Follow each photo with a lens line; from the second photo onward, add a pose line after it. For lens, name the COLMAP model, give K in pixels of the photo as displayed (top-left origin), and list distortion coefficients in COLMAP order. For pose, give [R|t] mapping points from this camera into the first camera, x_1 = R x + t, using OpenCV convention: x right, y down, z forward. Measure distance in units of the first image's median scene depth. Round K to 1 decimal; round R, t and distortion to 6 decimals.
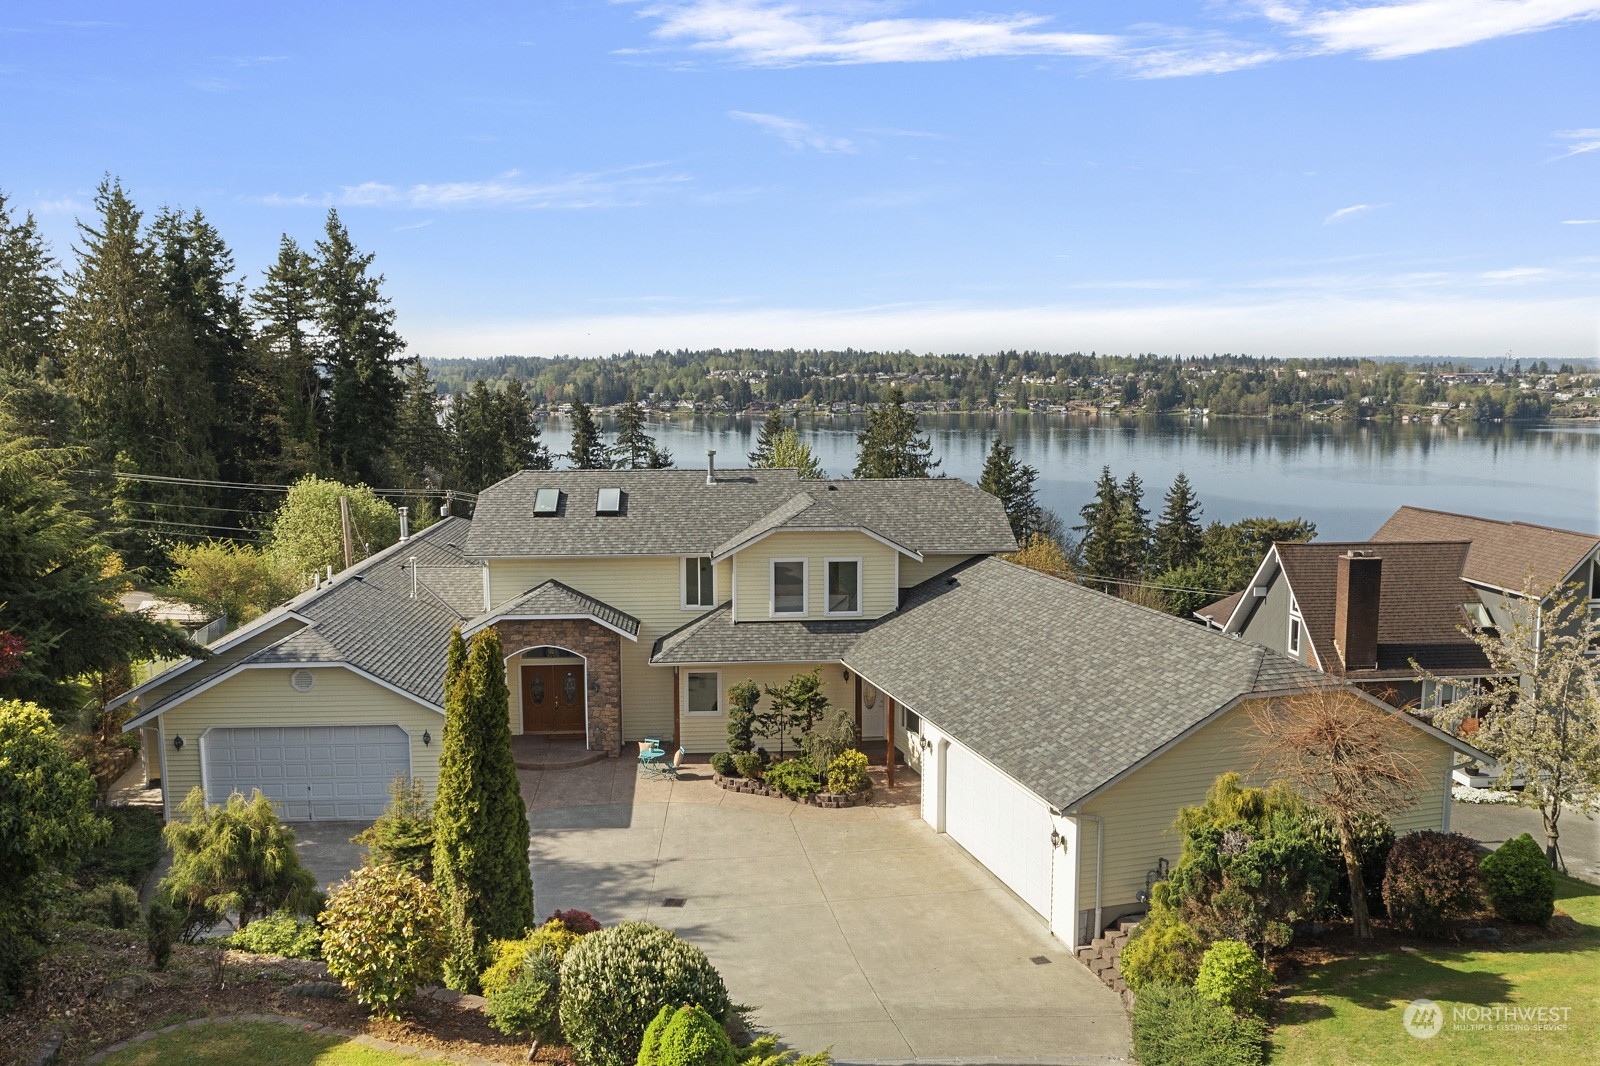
lens RADIAL K [[1310.7, 0, 800.0], [0, 1310.7, 533.0], [0, 0, 1]] dist [-0.014566, 0.012270]
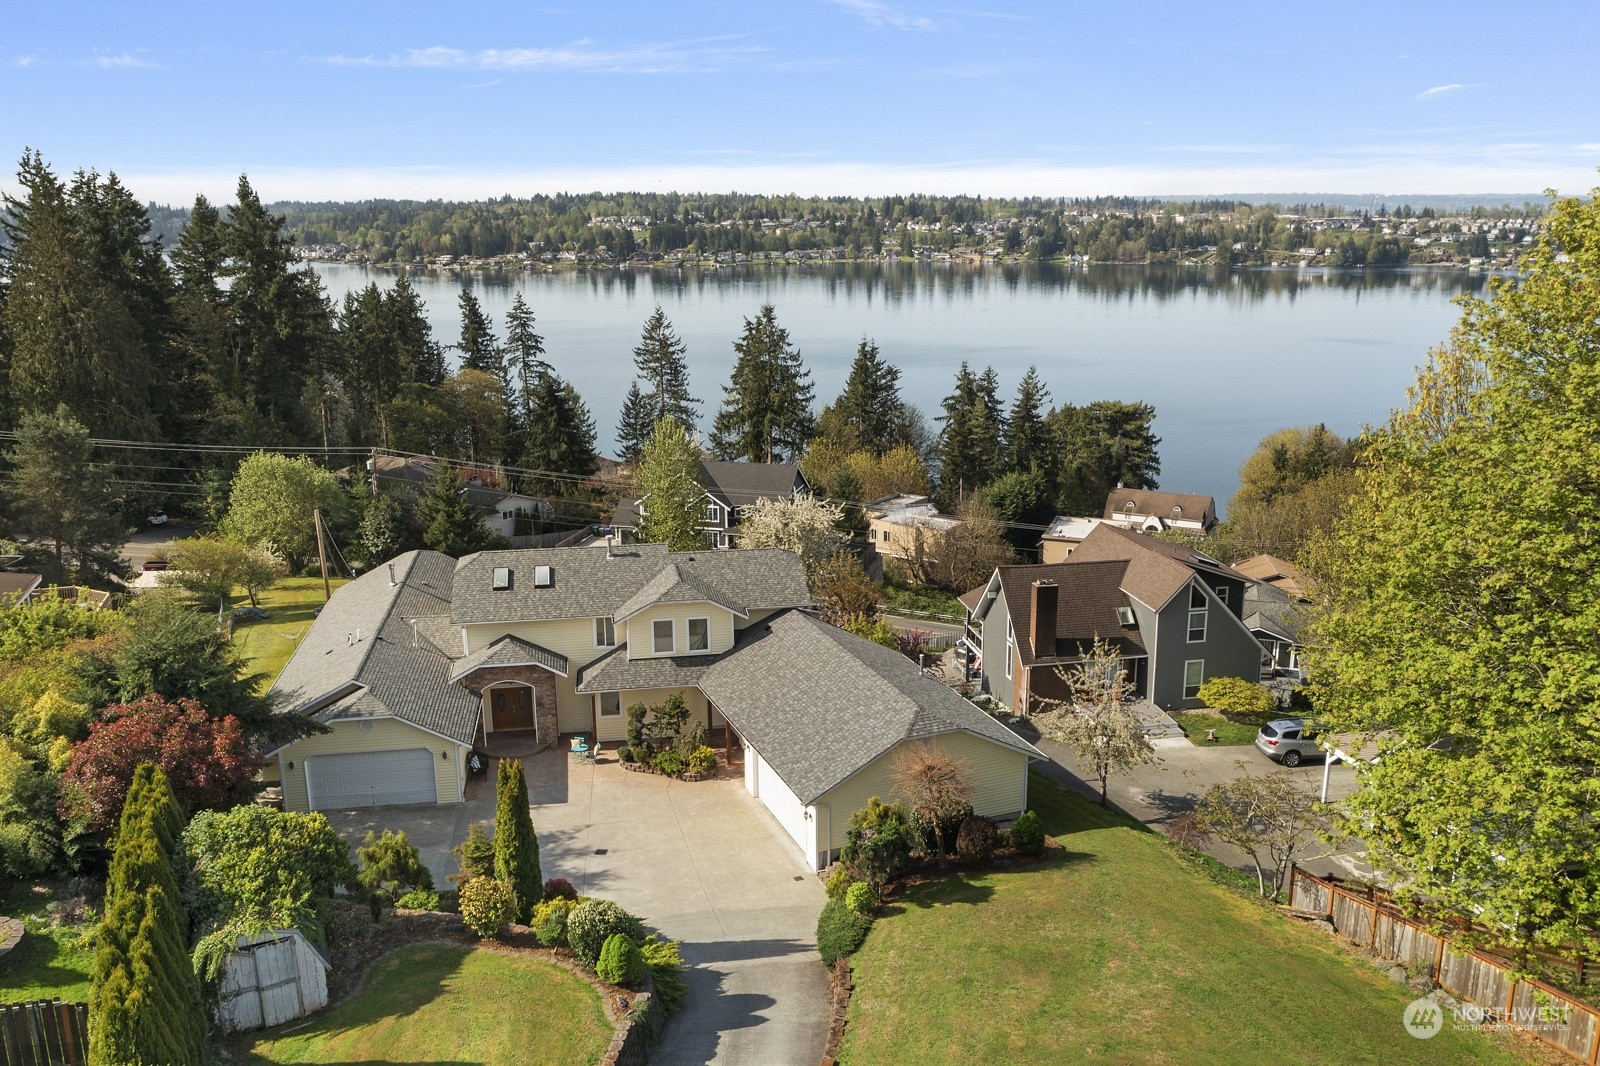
lens RADIAL K [[1307.0, 0, 809.7], [0, 1307.0, 540.4], [0, 0, 1]] dist [-0.015912, 0.005580]
pose [[0.995672, -0.026471, 0.089090, 0.006390], [0.015302, 0.992191, 0.123787, -0.057248], [-0.091671, -0.121888, 0.988301, -0.118125]]
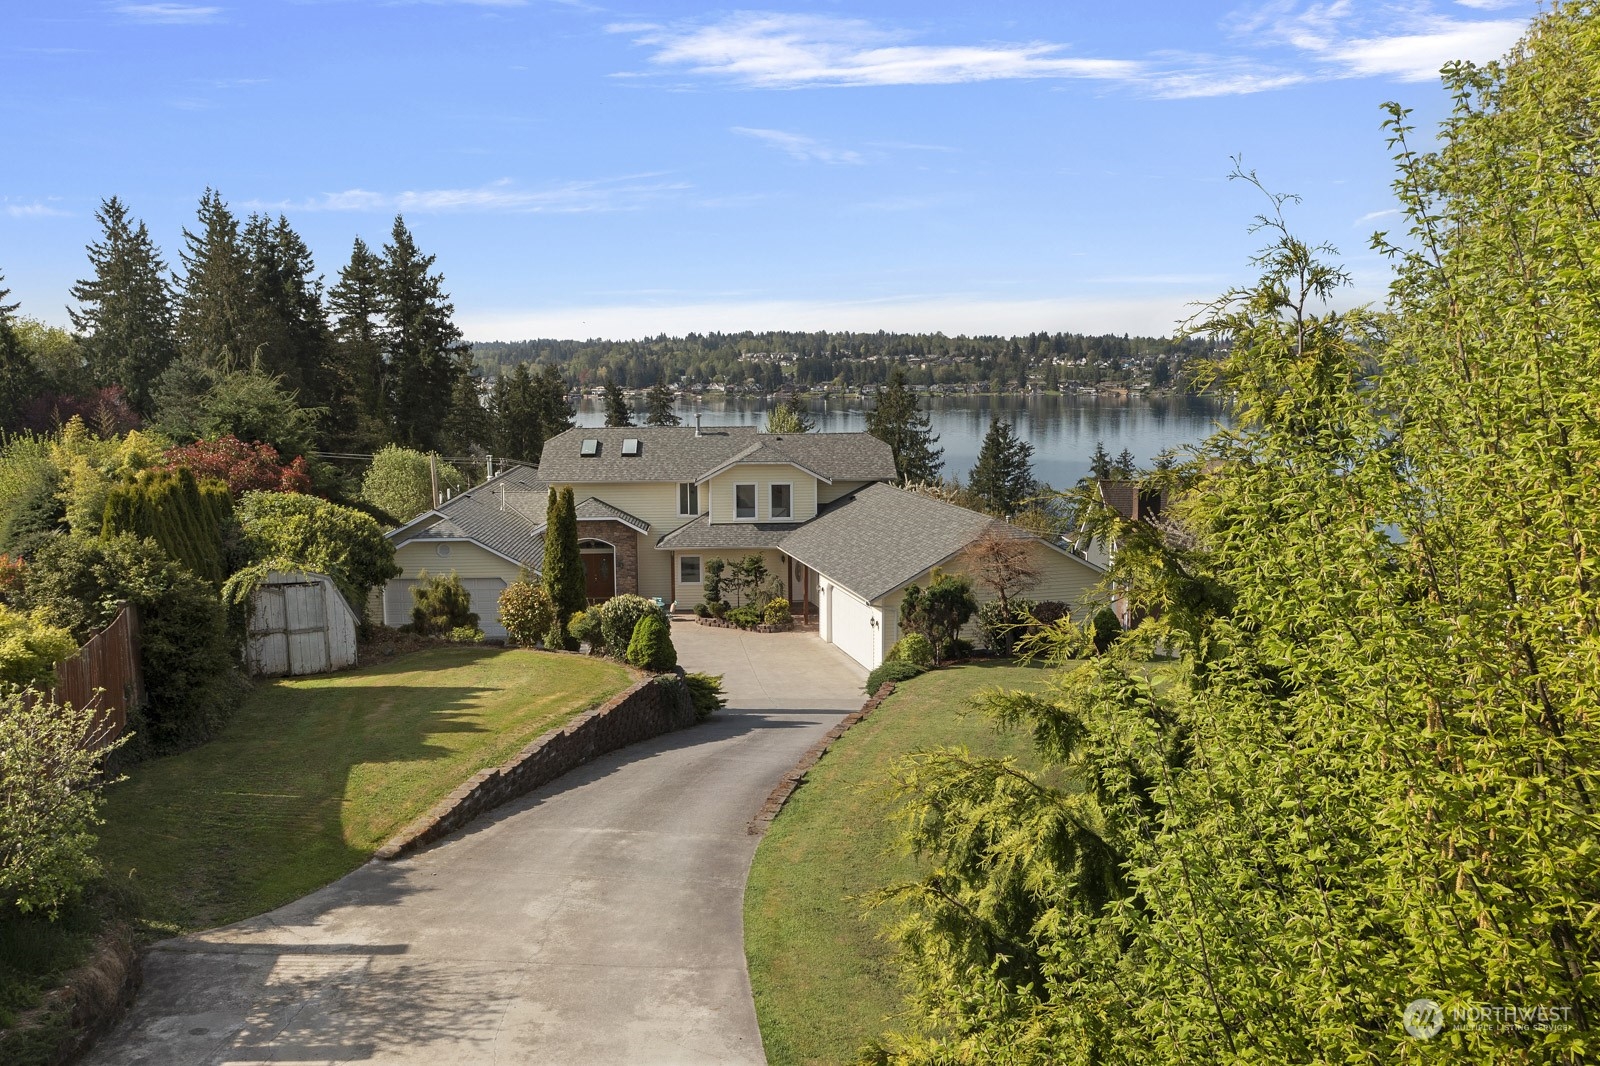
lens RADIAL K [[1310.7, 0, 800.0], [0, 1310.7, 533.0], [0, 0, 1]] dist [-0.014566, 0.012270]
pose [[0.999693, -0.000031, -0.024761, 0.020471], [0.000359, 0.999912, 0.013241, 0.012724], [0.024759, -0.013246, 0.999606, -0.118464]]
